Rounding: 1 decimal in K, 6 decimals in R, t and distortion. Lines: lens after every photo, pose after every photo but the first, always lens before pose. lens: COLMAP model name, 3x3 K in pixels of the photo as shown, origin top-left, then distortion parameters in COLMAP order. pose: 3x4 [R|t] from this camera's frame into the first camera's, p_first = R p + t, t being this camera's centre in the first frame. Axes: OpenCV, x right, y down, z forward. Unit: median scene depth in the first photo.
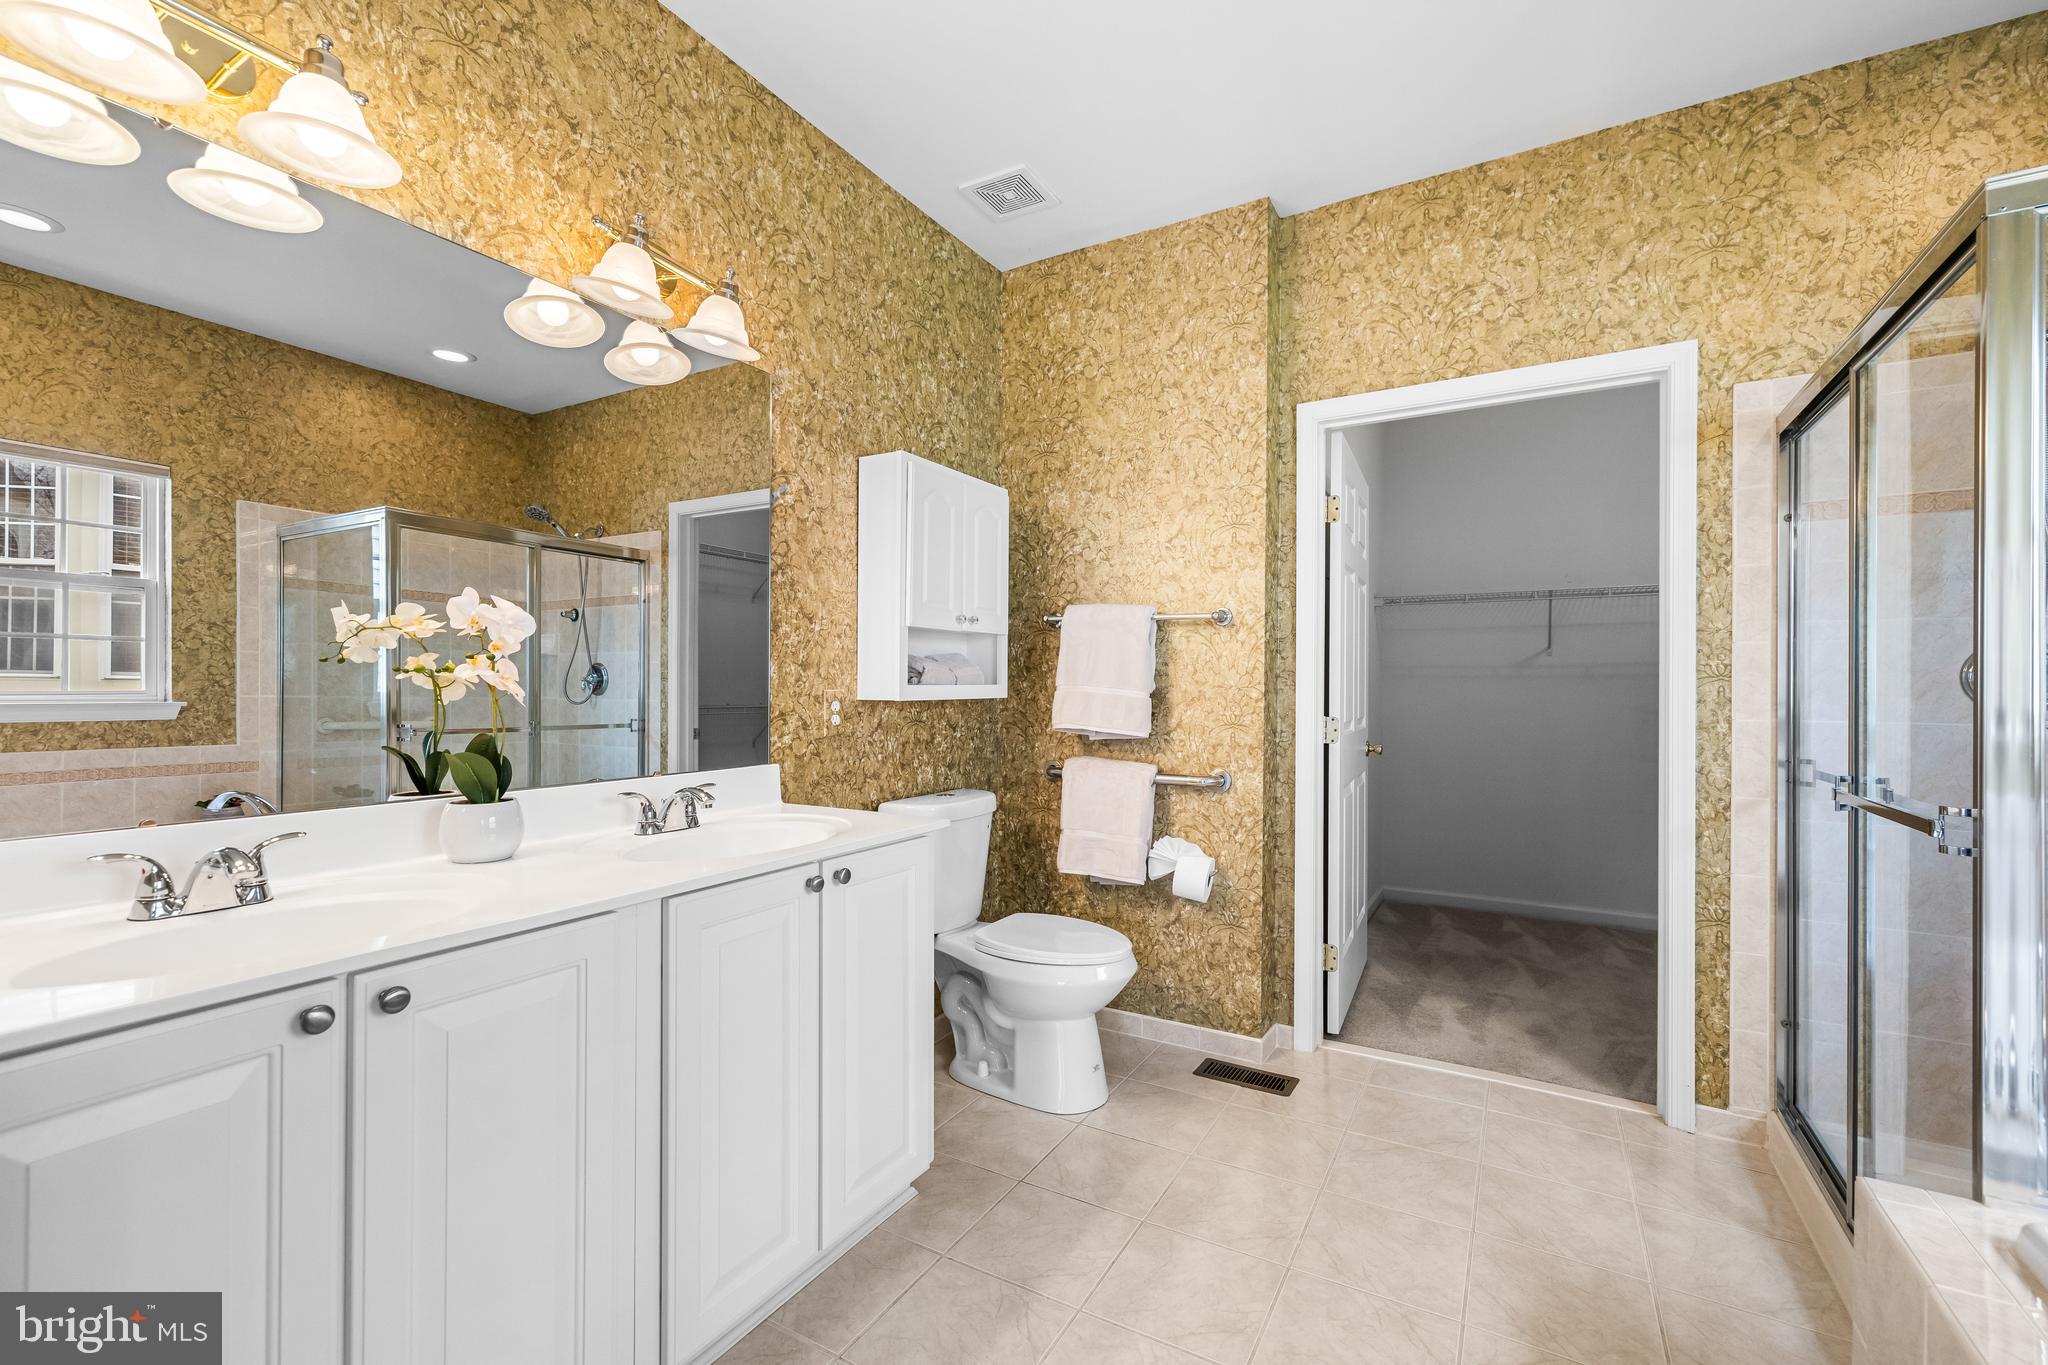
lens RADIAL K [[868.2, 0, 1024.7], [0, 868.2, 673.4], [0, 0, 1]] dist [-0.000572, 0.000316]
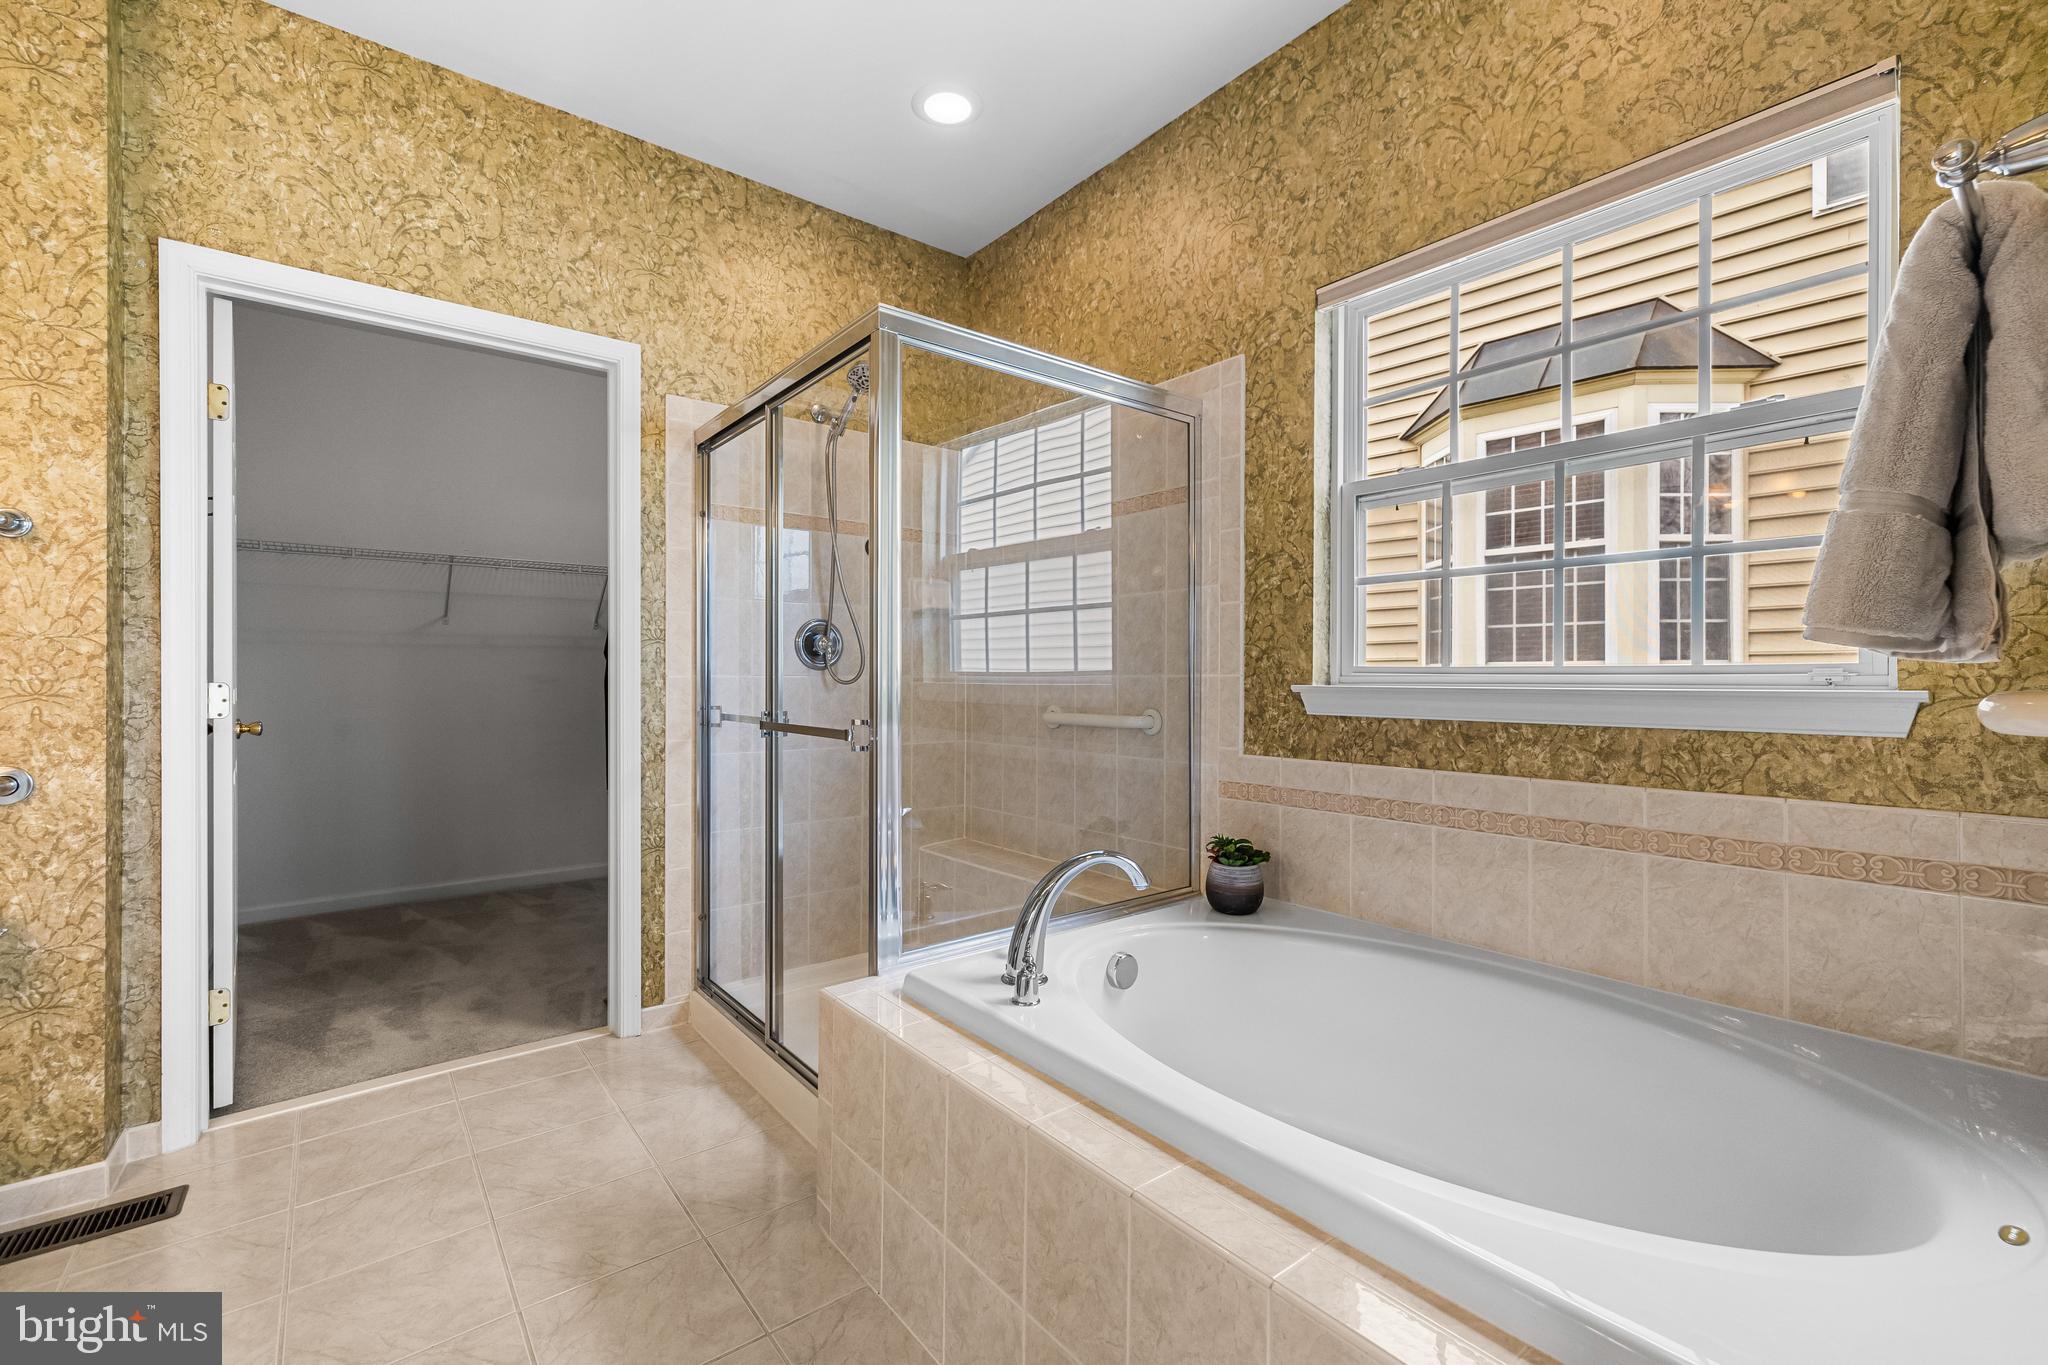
lens RADIAL K [[868.2, 0, 1024.7], [0, 868.2, 673.4], [0, 0, 1]] dist [-0.000572, 0.000316]
pose [[0.351730, 0.000060, 0.936102, -0.108377], [-0.014381, 0.999882, 0.005340, 0.031650], [-0.935991, -0.015340, 0.351689, 0.107129]]
